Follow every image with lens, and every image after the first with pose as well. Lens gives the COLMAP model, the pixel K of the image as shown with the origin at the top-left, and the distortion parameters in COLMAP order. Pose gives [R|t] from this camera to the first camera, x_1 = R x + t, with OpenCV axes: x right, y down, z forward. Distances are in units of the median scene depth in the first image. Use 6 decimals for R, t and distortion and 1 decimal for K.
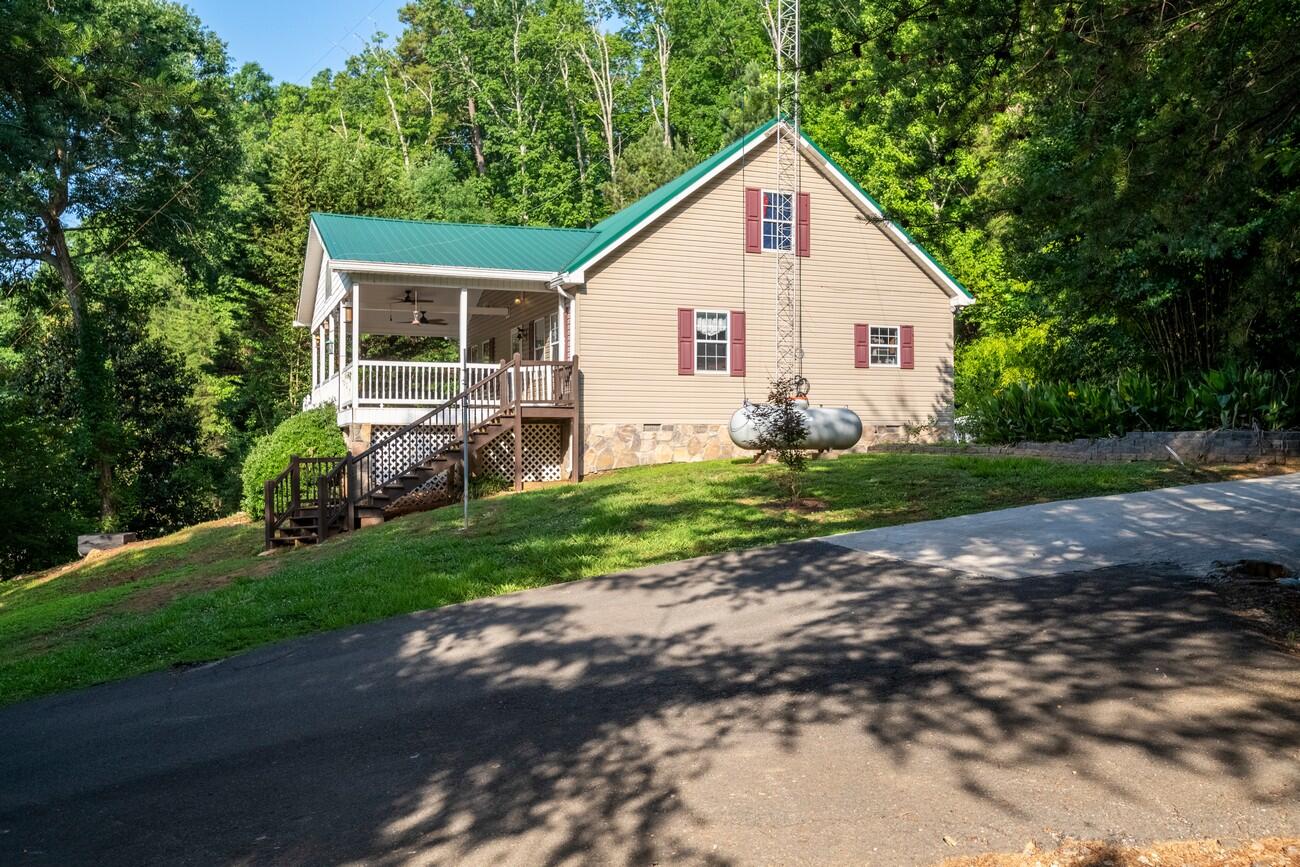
lens RADIAL K [[1068.2, 0, 650.0], [0, 1068.2, 433.5], [0, 0, 1]] dist [0.018838, 0.005444]
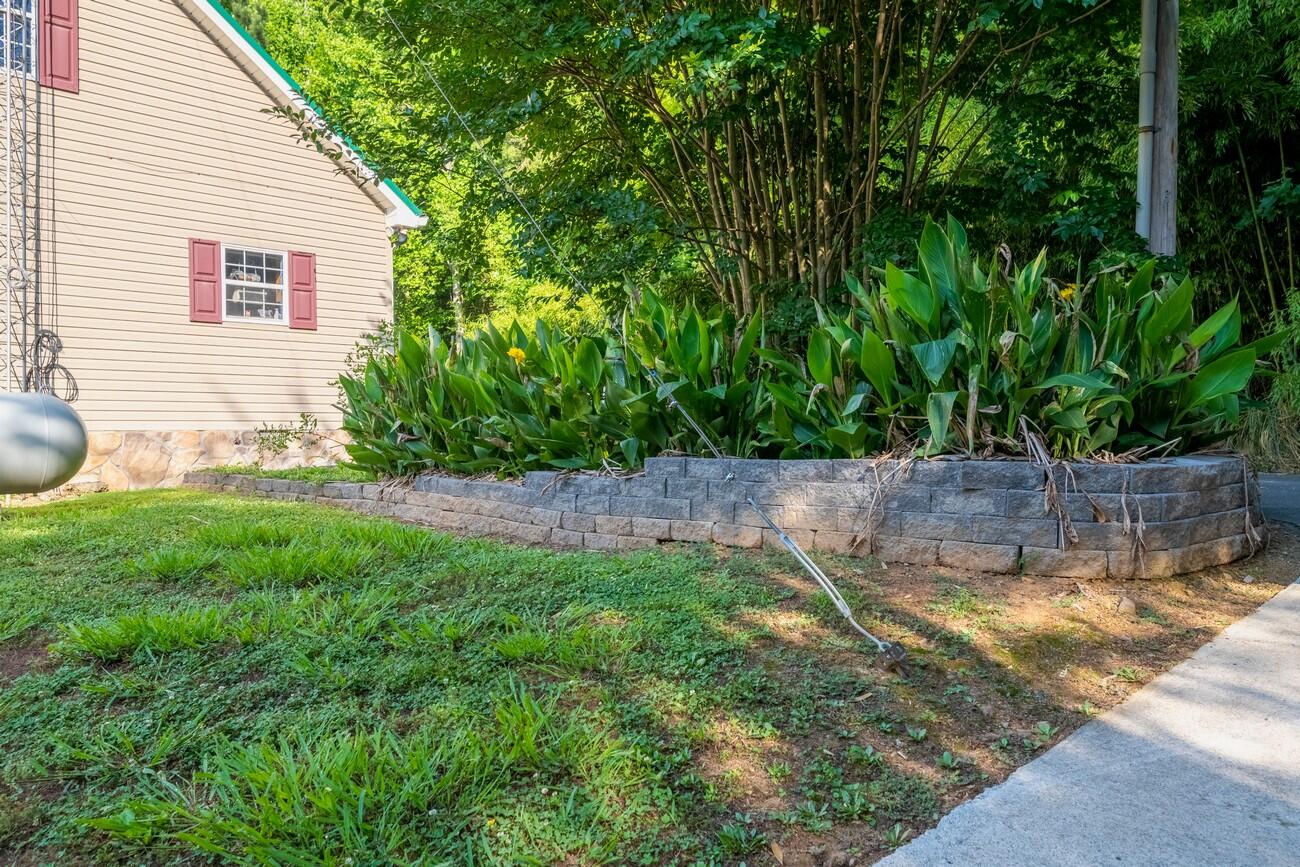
lens RADIAL K [[977.4, 0, 650.0], [0, 977.4, 433.5], [0, 0, 1]] dist [-0.001889, -0.000562]
pose [[0.919273, -0.009764, 0.393499, 0.225880], [0.007644, 0.999947, 0.006955, -0.008039], [-0.393546, -0.003385, 0.919299, 0.498015]]
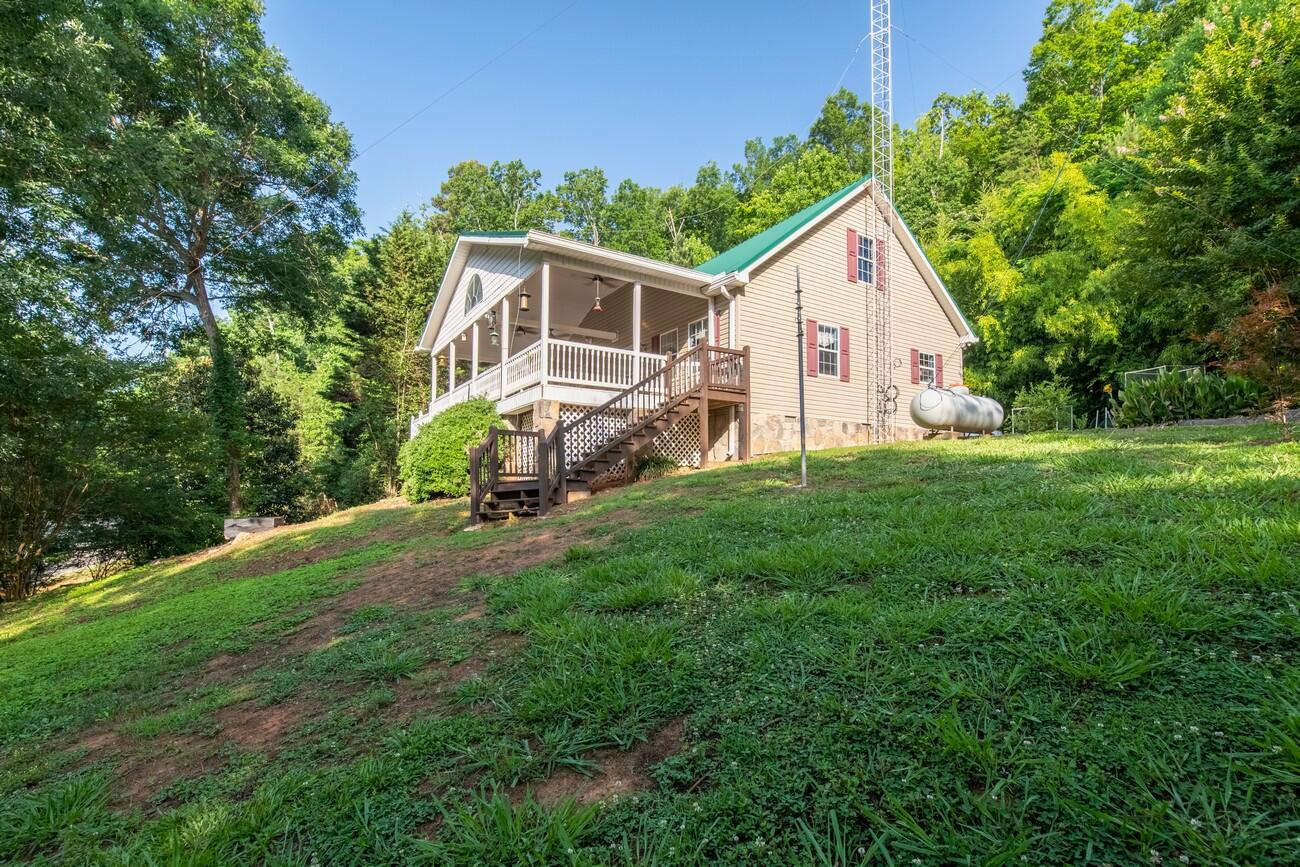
lens RADIAL K [[574.0, 0, 648.8], [0, 574.0, 461.6], [0, 0, 1]] dist [-0.000756, -0.007223]
pose [[0.981513, 0.010992, 0.191079, -0.261723], [-0.004384, 0.999379, -0.034969, 0.061304], [-0.191345, 0.033485, 0.980952, 0.425771]]
